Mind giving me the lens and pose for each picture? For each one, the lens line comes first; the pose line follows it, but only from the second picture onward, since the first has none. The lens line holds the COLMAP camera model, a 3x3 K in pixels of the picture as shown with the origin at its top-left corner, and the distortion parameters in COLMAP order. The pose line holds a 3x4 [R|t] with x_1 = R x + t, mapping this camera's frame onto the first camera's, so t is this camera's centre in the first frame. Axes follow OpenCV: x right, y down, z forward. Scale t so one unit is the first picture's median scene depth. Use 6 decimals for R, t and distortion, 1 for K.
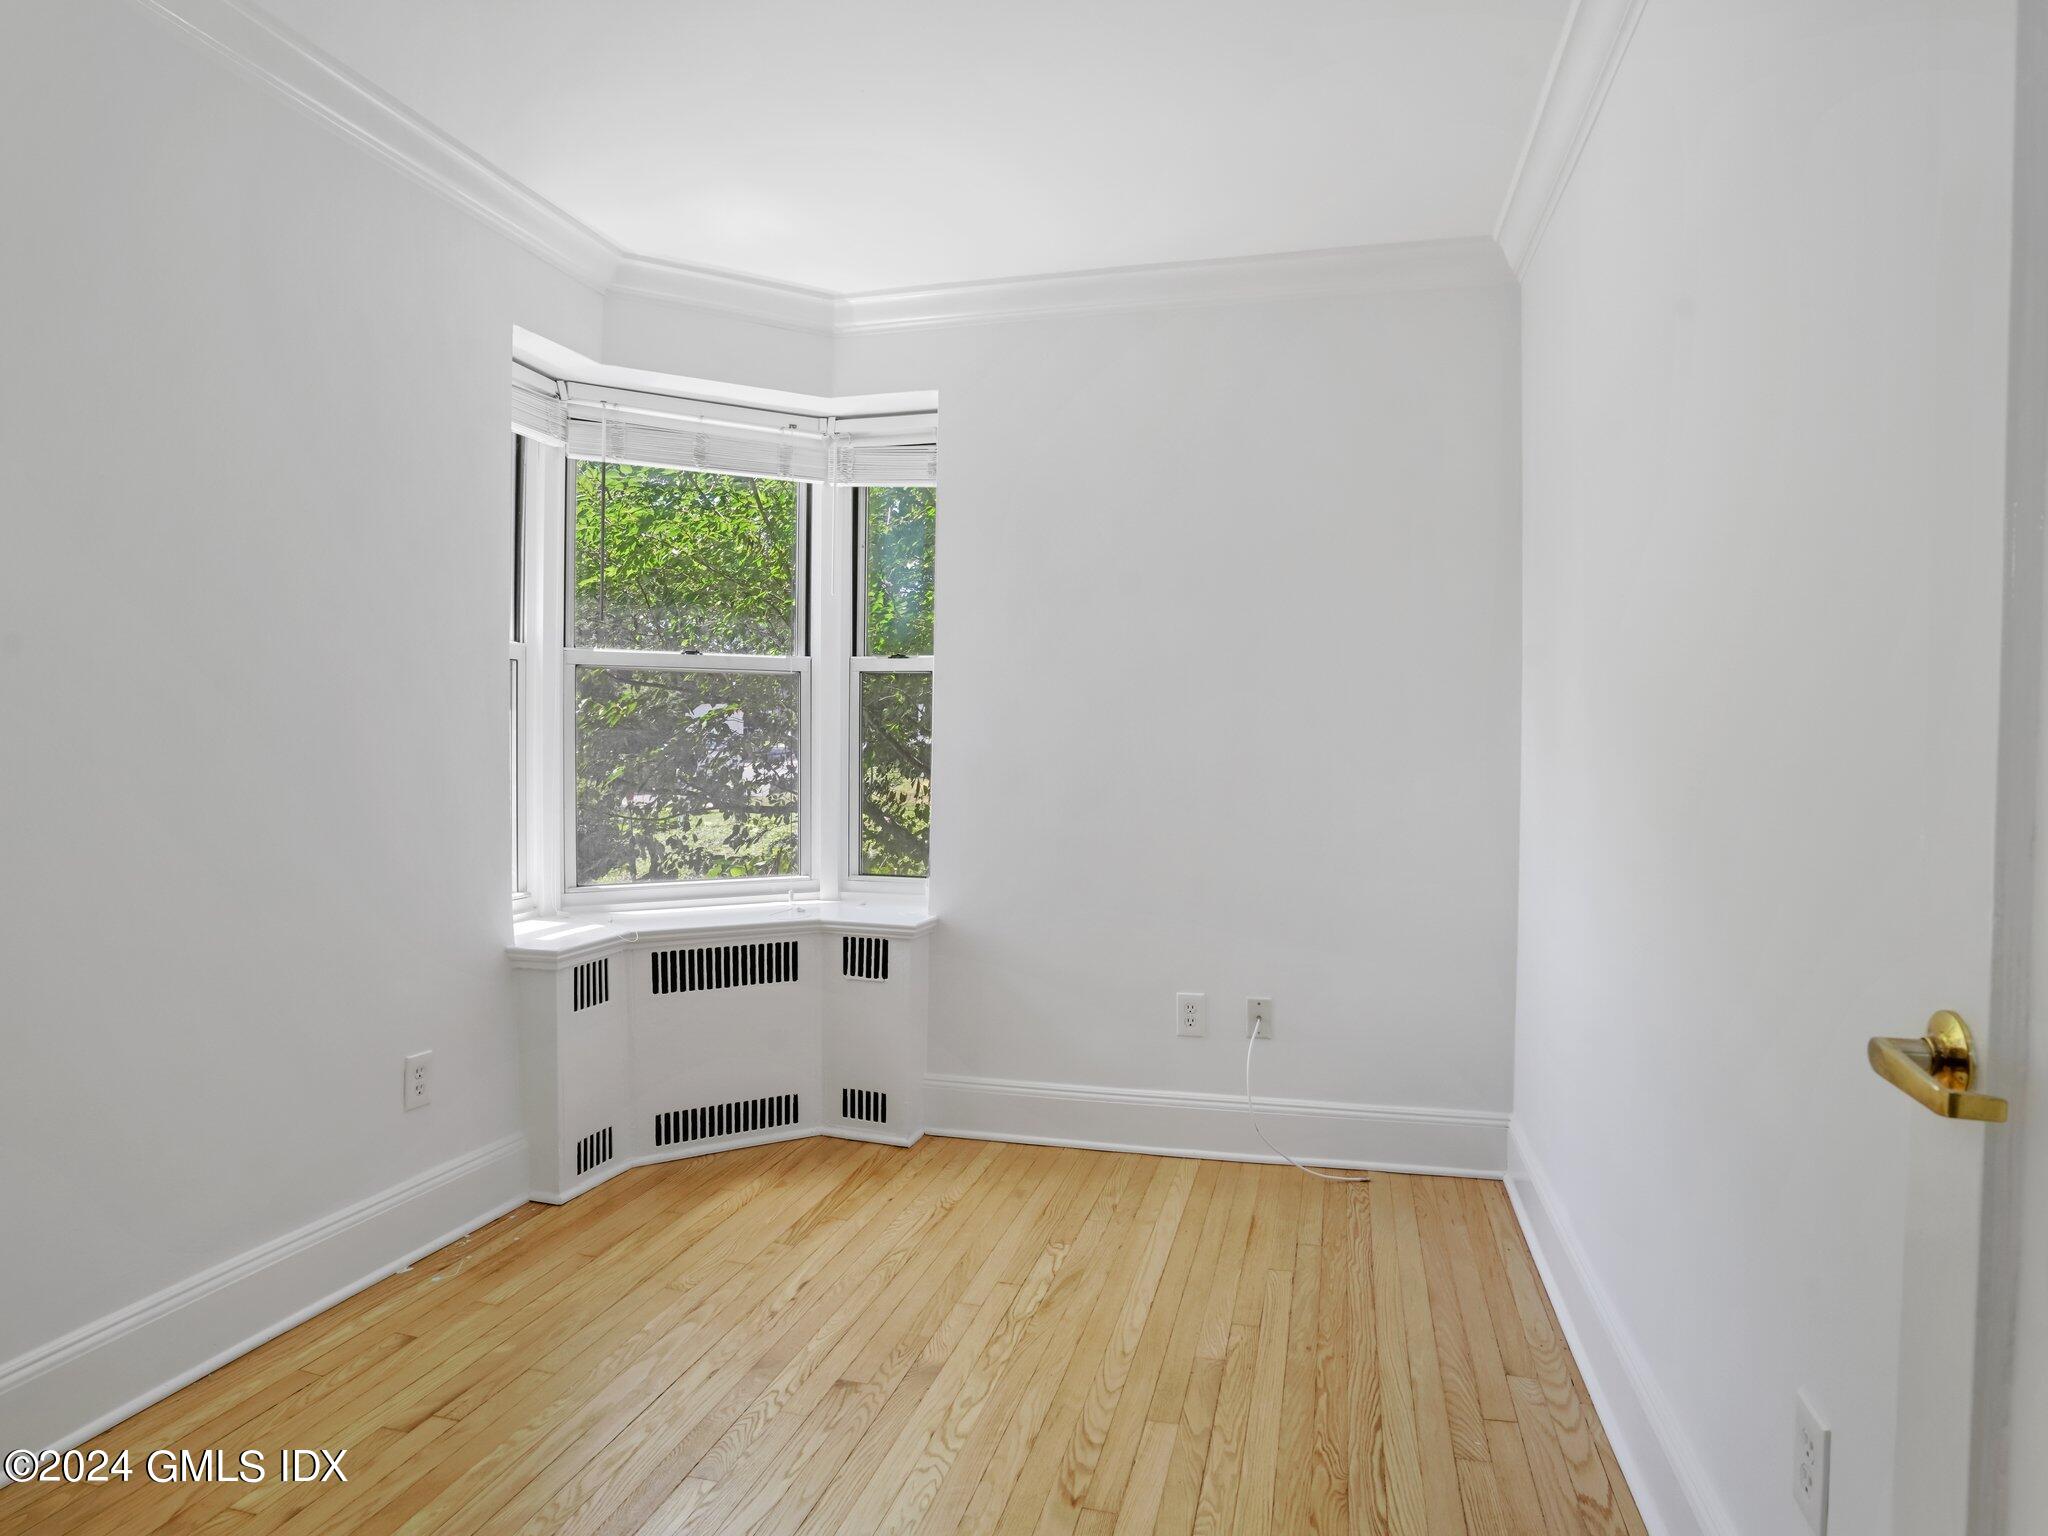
lens RADIAL K [[1147.6, 0, 1038.7], [0, 1147.6, 762.1], [0, 0, 1]] dist [-0.084737, 0.039272]
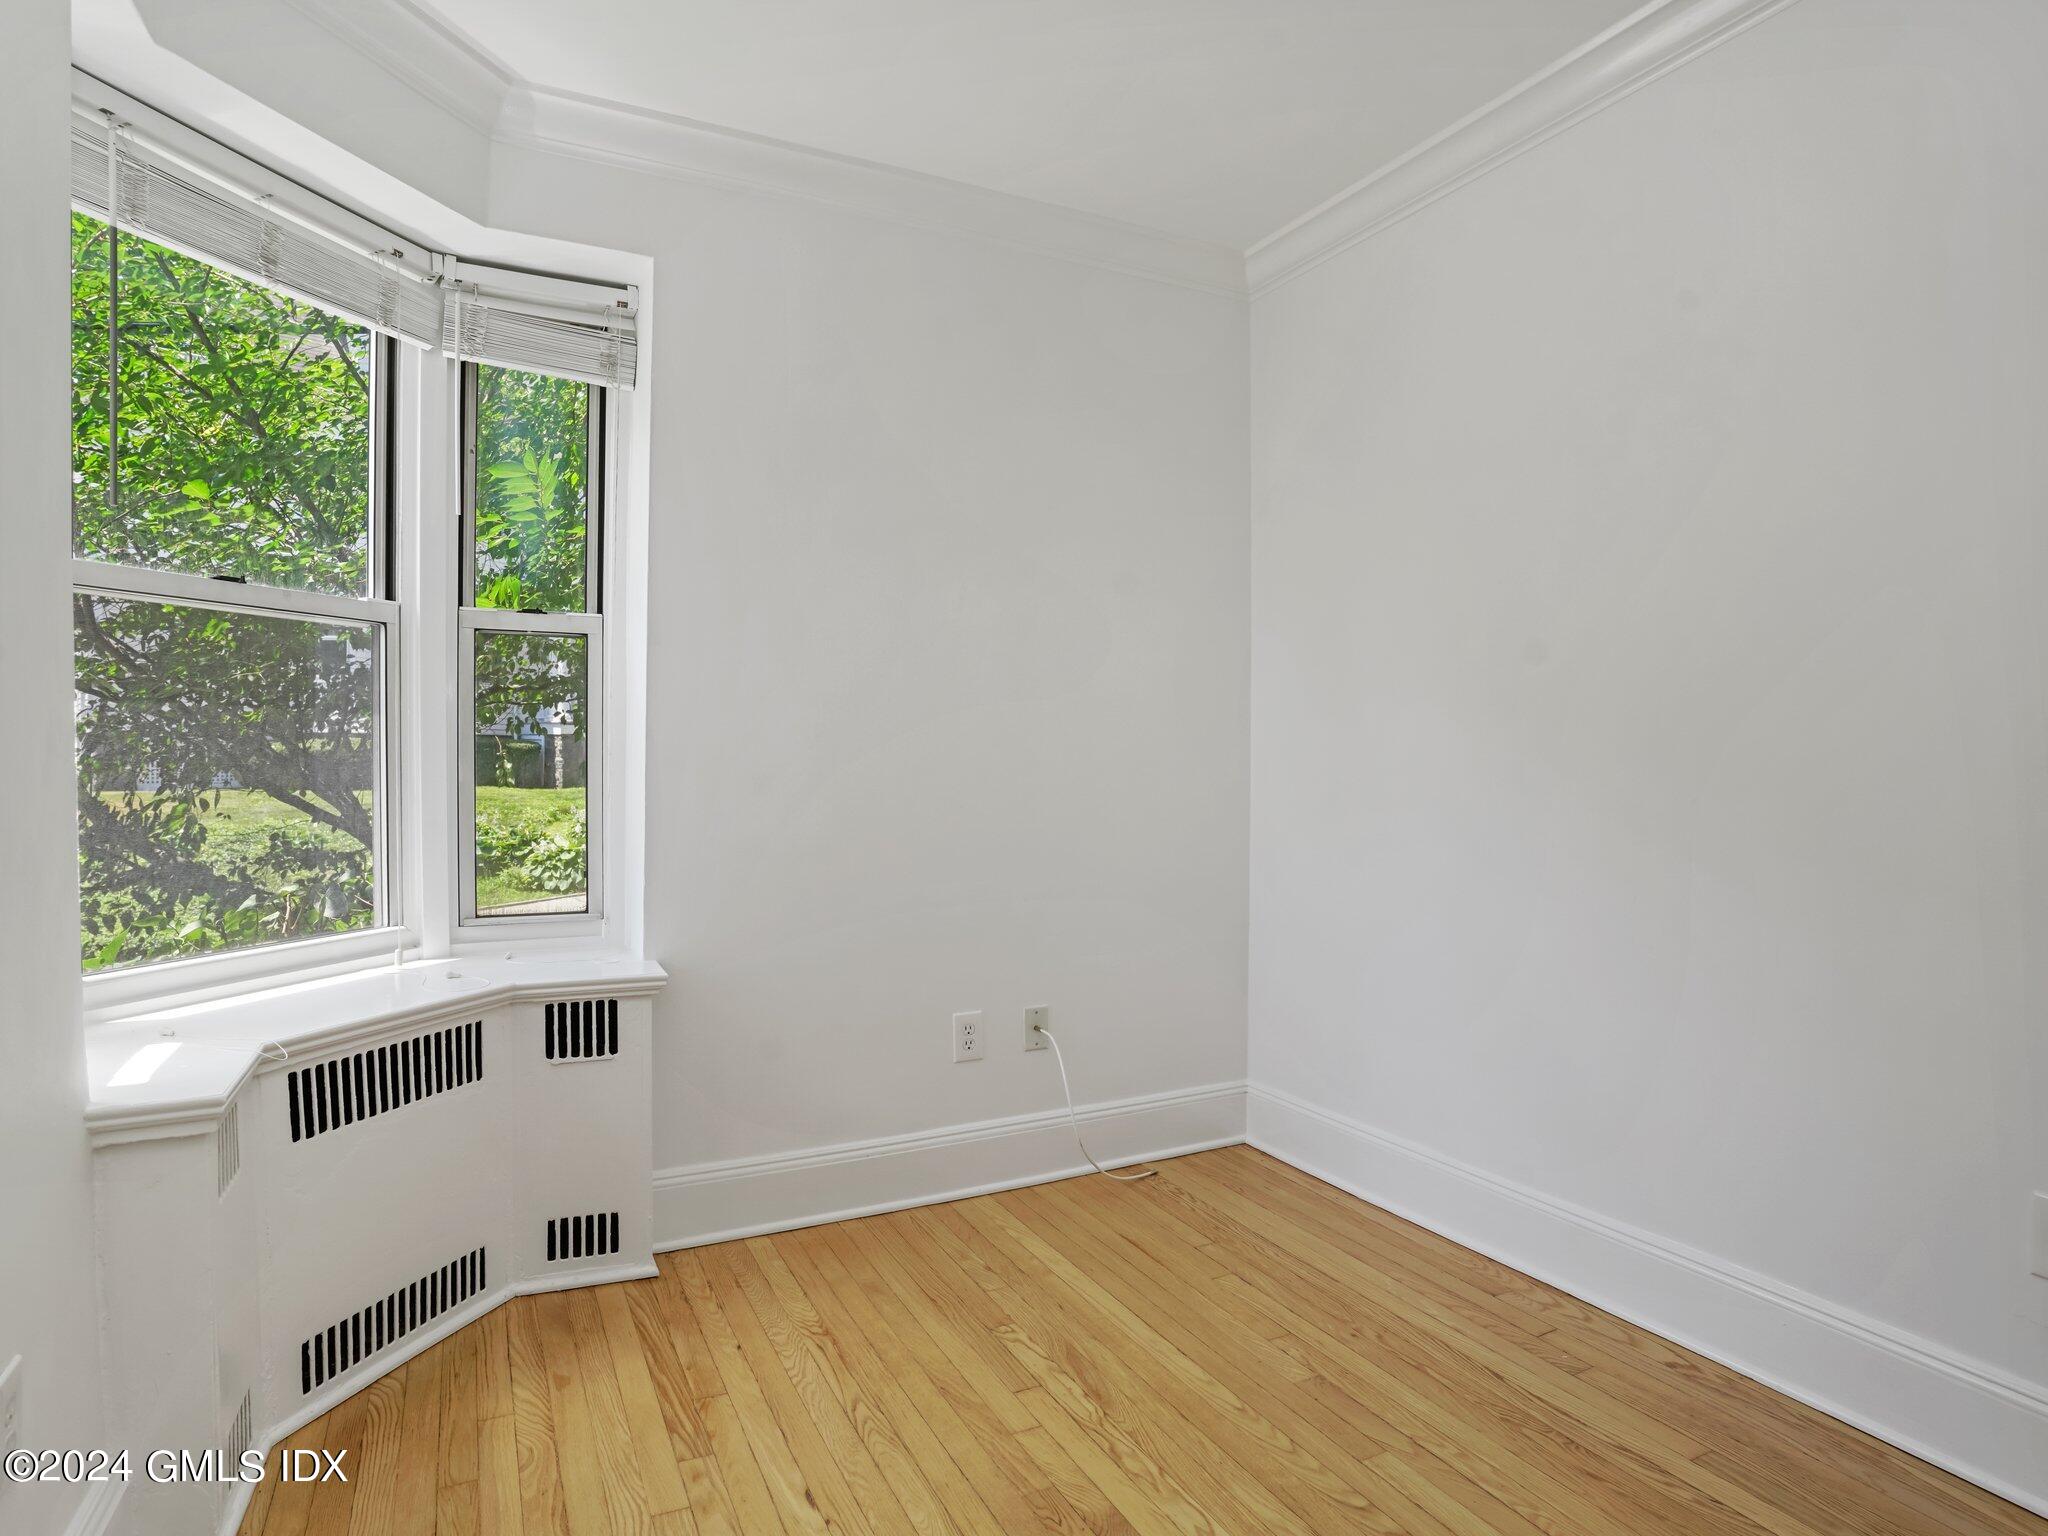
lens RADIAL K [[1161.9, 0, 1024.0], [0, 1161.9, 774.8], [0, 0, 1]] dist [-0.086518, 0.044666]
pose [[0.753170, -0.014443, 0.657667, -0.429727], [0.012184, 0.999894, 0.008005, 0.011055], [-0.657713, 0.001984, 0.753266, 0.296815]]
